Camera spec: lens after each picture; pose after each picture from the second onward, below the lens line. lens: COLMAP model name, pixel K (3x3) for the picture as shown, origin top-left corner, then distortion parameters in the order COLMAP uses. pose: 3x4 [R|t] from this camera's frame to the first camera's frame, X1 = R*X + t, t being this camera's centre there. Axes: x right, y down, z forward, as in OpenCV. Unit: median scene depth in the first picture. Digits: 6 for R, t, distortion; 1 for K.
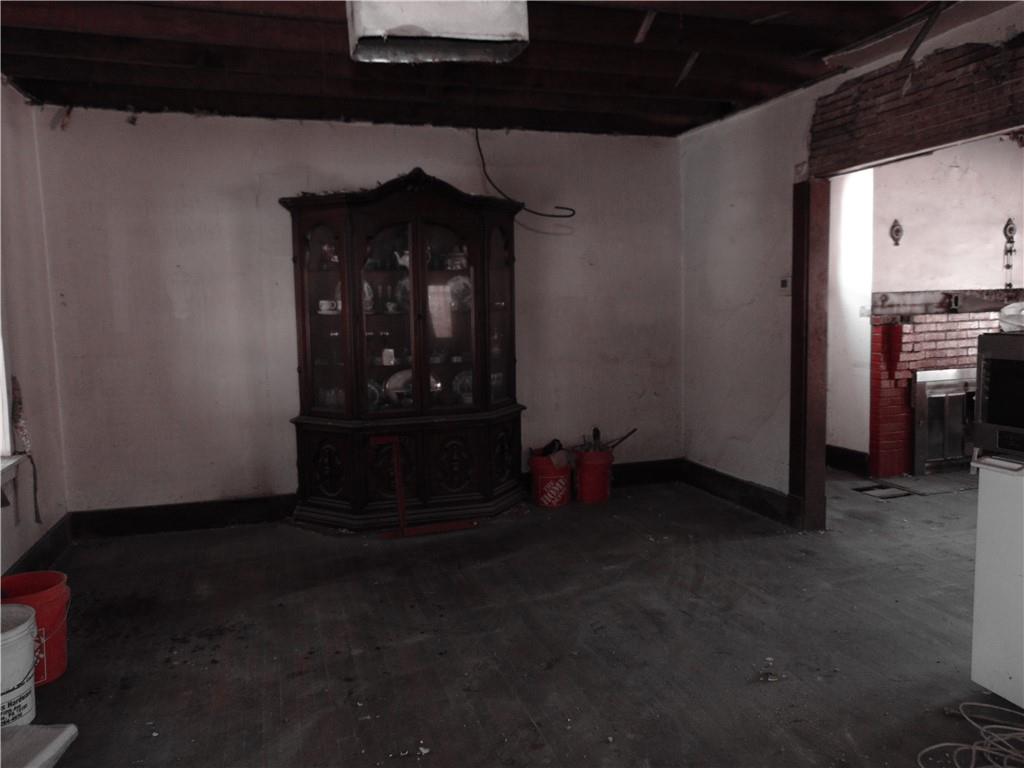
lens RADIAL K [[745.2, 0, 510.2], [0, 745.2, 383.5], [0, 0, 1]] dist [-0.003058, 0.001455]
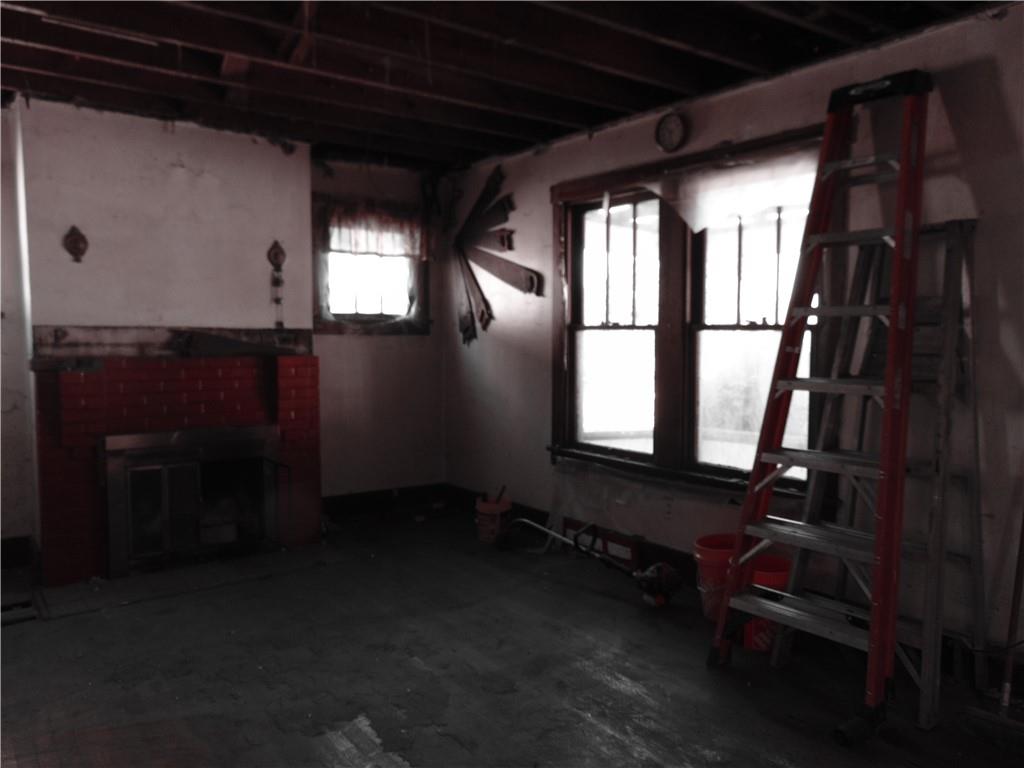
lens RADIAL K [[745.2, 0, 511.8], [0, 745.2, 381.4], [0, 0, 1]] dist [-0.003058, 0.001455]
pose [[0.930316, 0.016375, 0.366394, 0.638884], [-0.001176, 0.999131, -0.041667, -0.039047], [-0.366757, 0.038333, 0.929527, 0.173399]]
